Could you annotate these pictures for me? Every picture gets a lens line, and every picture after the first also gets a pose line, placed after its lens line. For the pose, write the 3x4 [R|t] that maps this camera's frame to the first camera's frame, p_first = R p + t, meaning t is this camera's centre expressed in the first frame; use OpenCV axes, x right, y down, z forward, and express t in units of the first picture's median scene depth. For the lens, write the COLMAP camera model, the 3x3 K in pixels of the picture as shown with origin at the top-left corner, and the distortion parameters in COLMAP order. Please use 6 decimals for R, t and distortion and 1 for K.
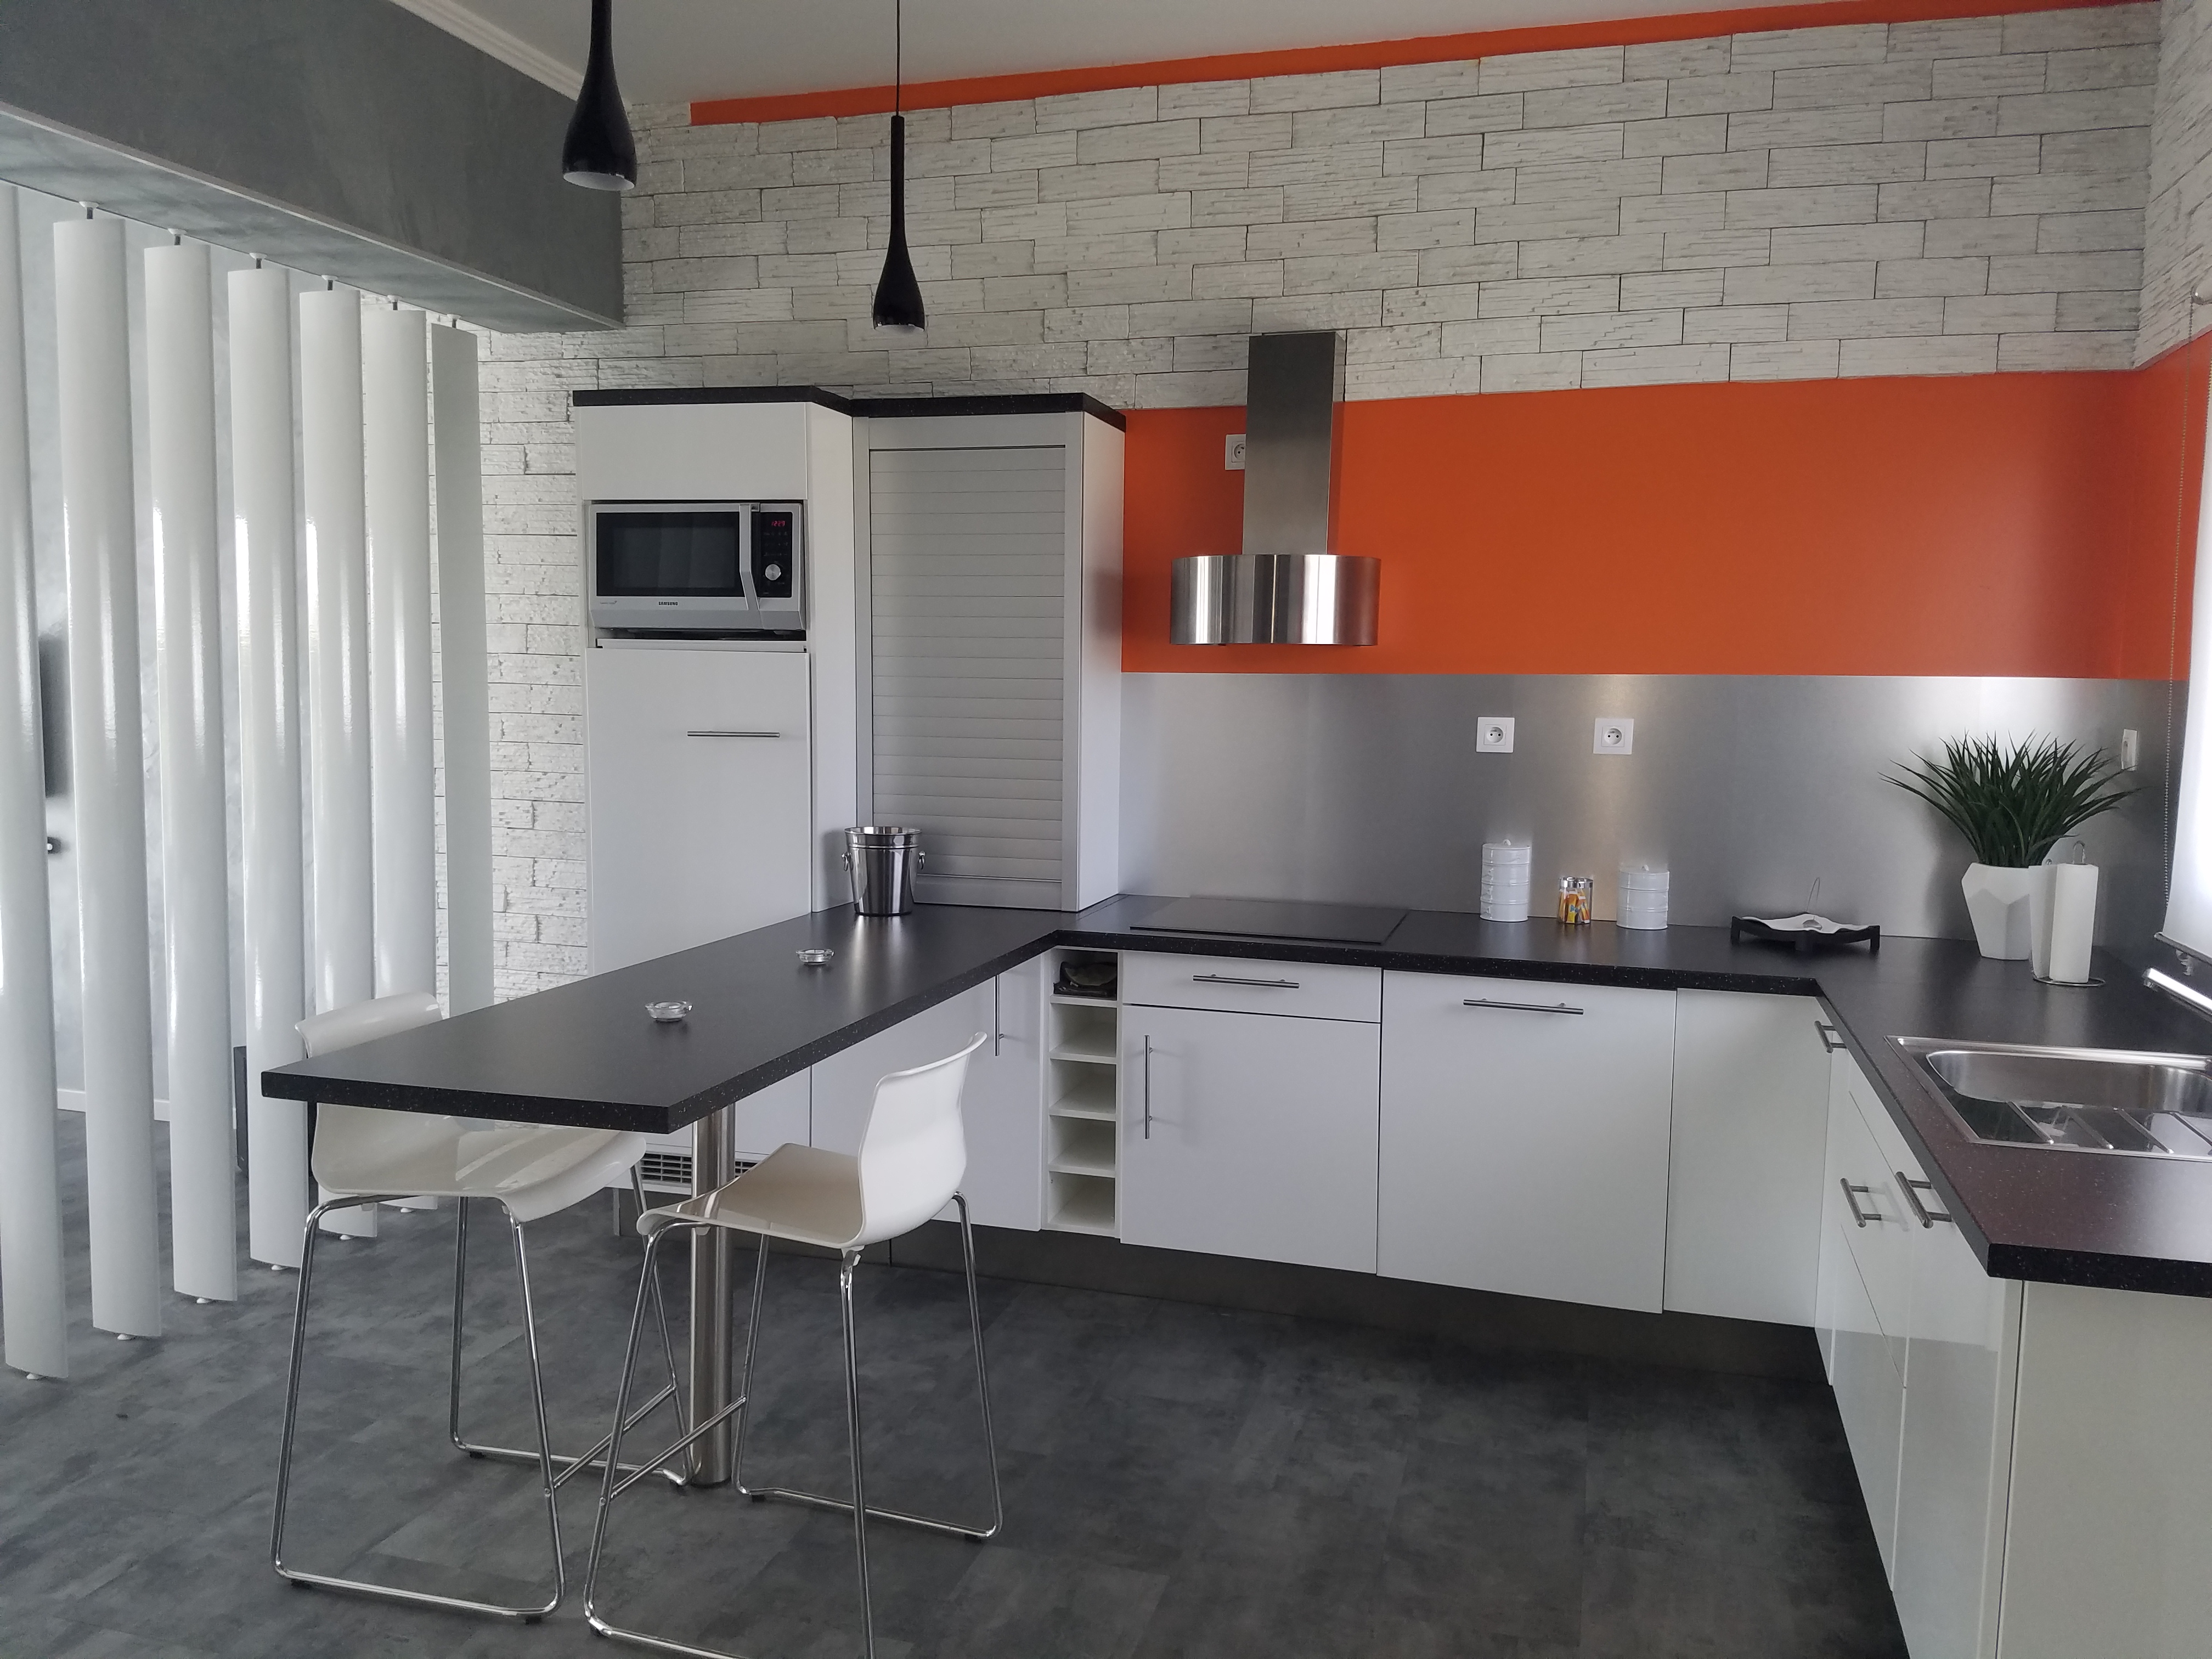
lens RADIAL K [[1677.9, 0, 1065.6], [0, 1677.9, 826.2], [0, 0, 1]] dist [0.128989, -0.177434]
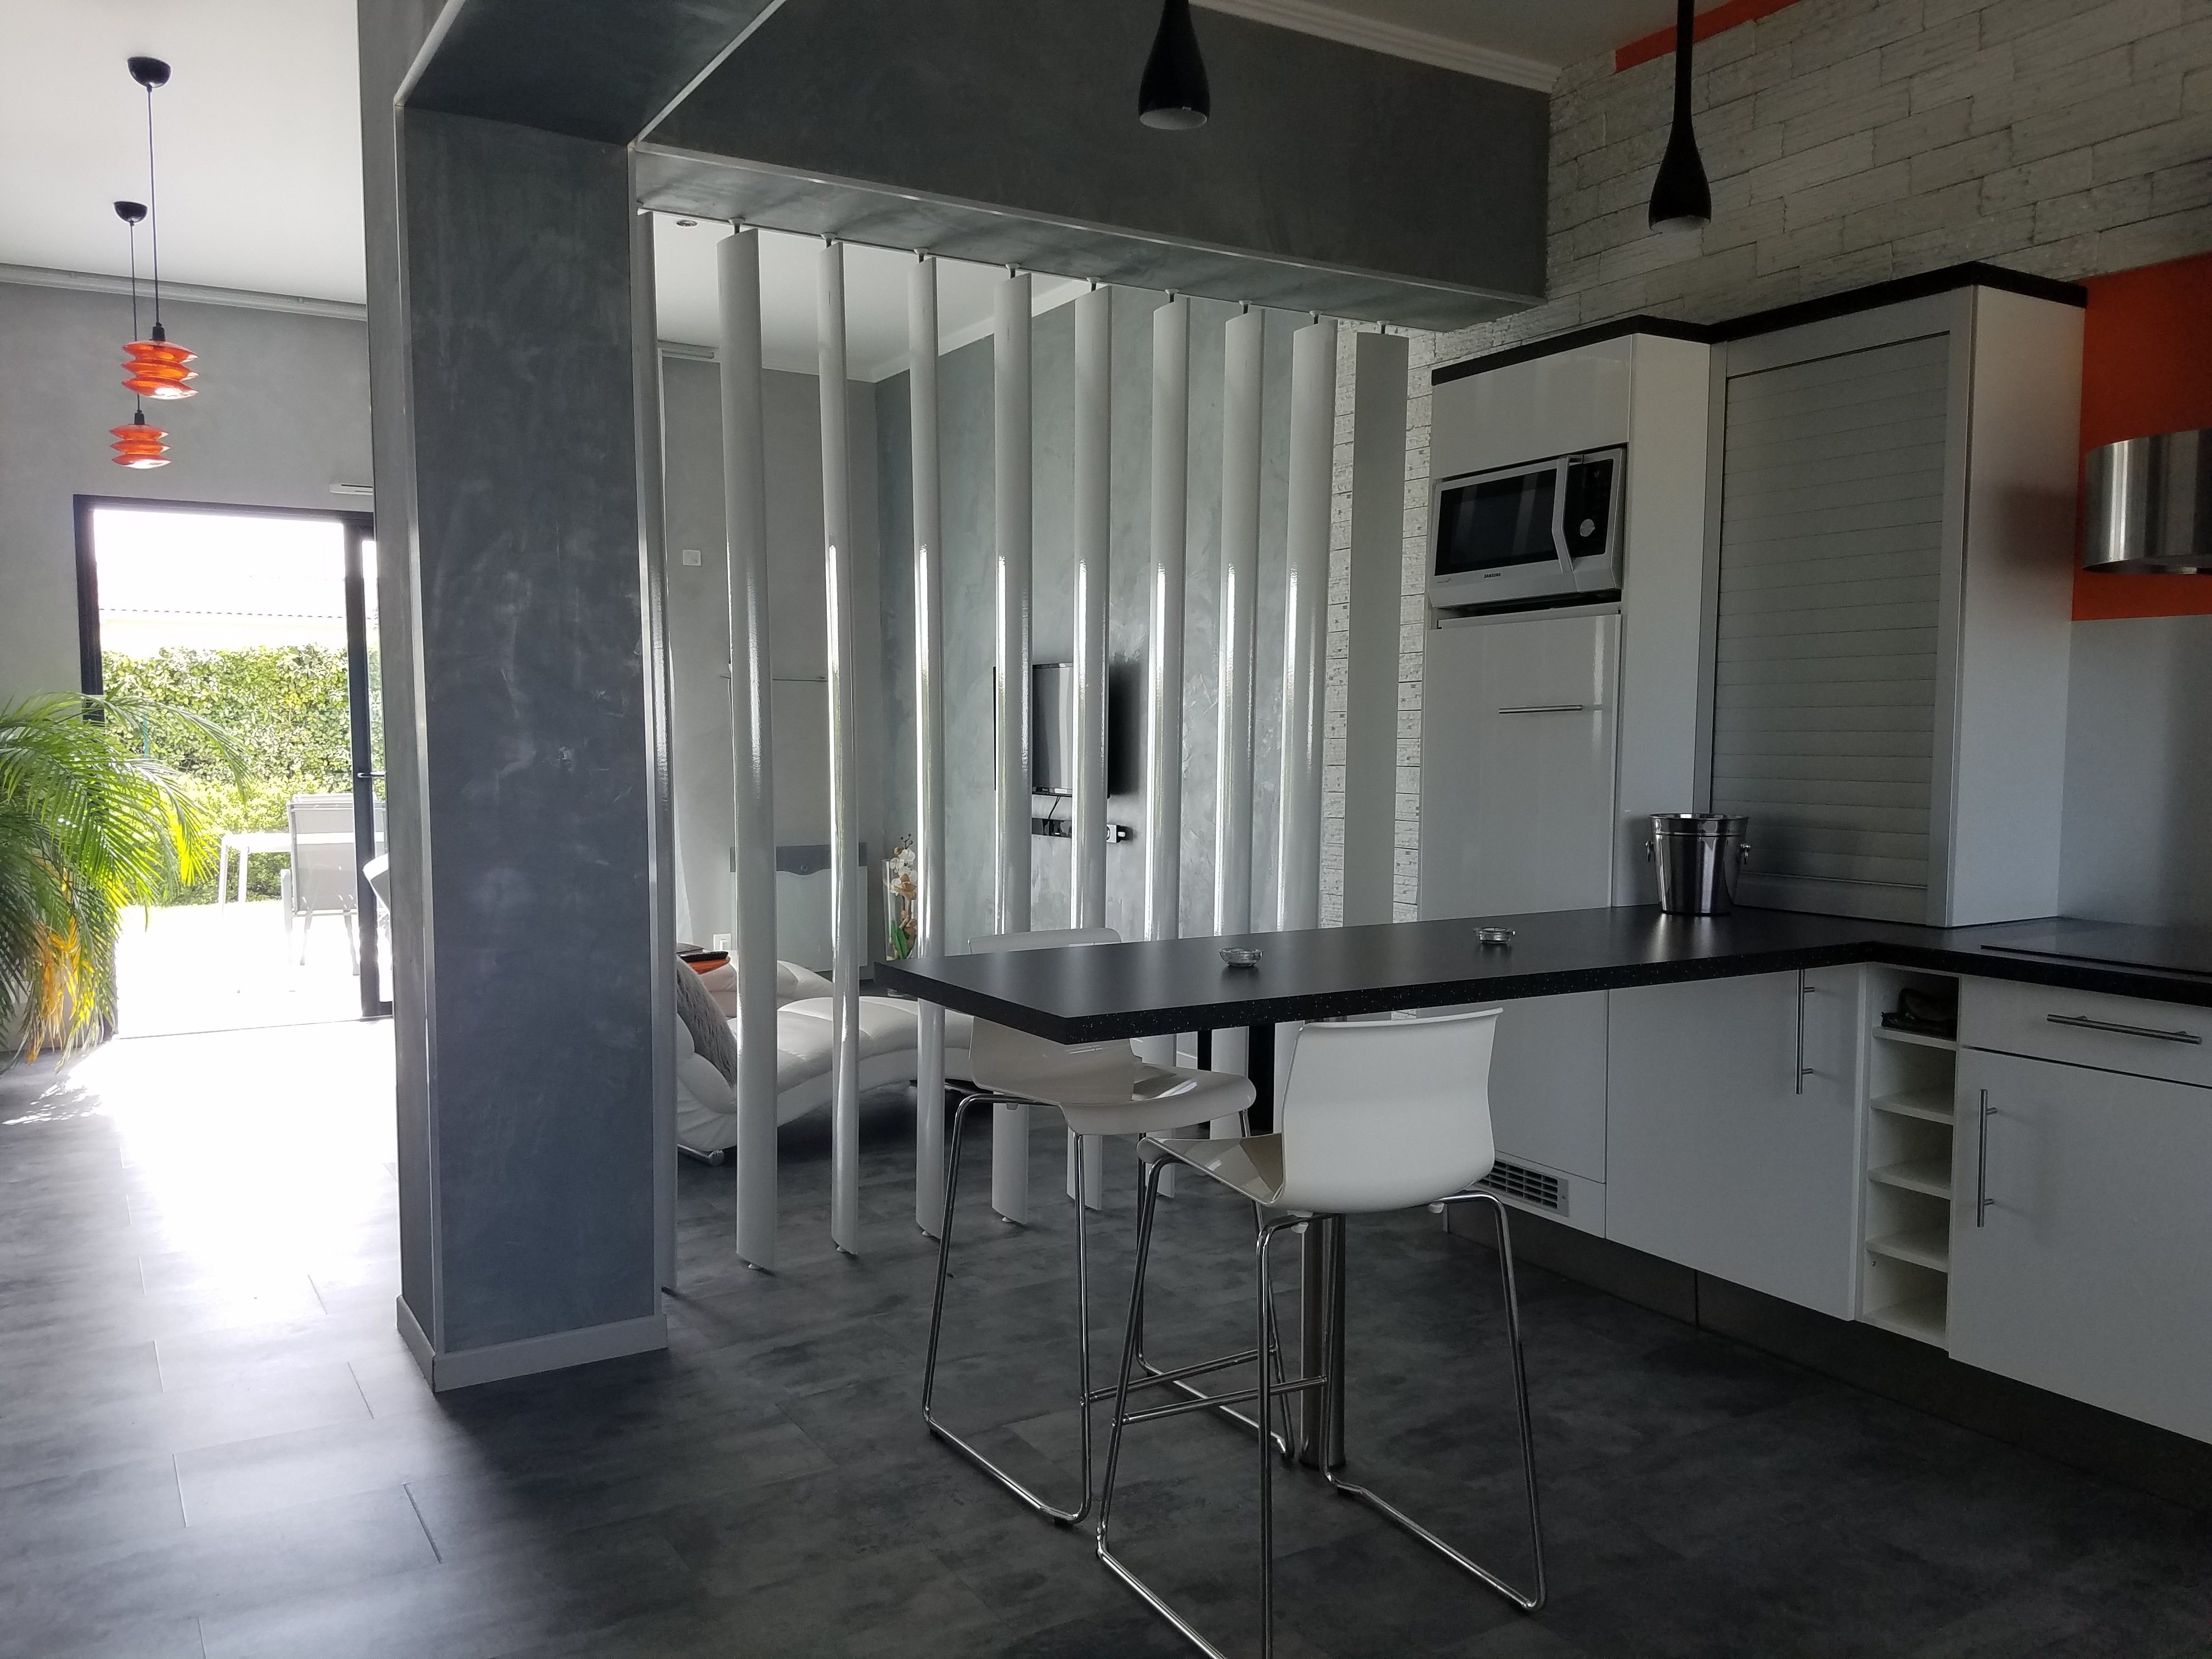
lens RADIAL K [[1677.9, 0, 1065.6], [0, 1677.9, 826.2], [0, 0, 1]] dist [0.128989, -0.177434]
pose [[0.744643, 0.032236, -0.666684, 0.231169], [-0.056983, 0.998257, -0.015377, 0.039418], [0.665026, 0.049440, 0.745182, 0.140828]]
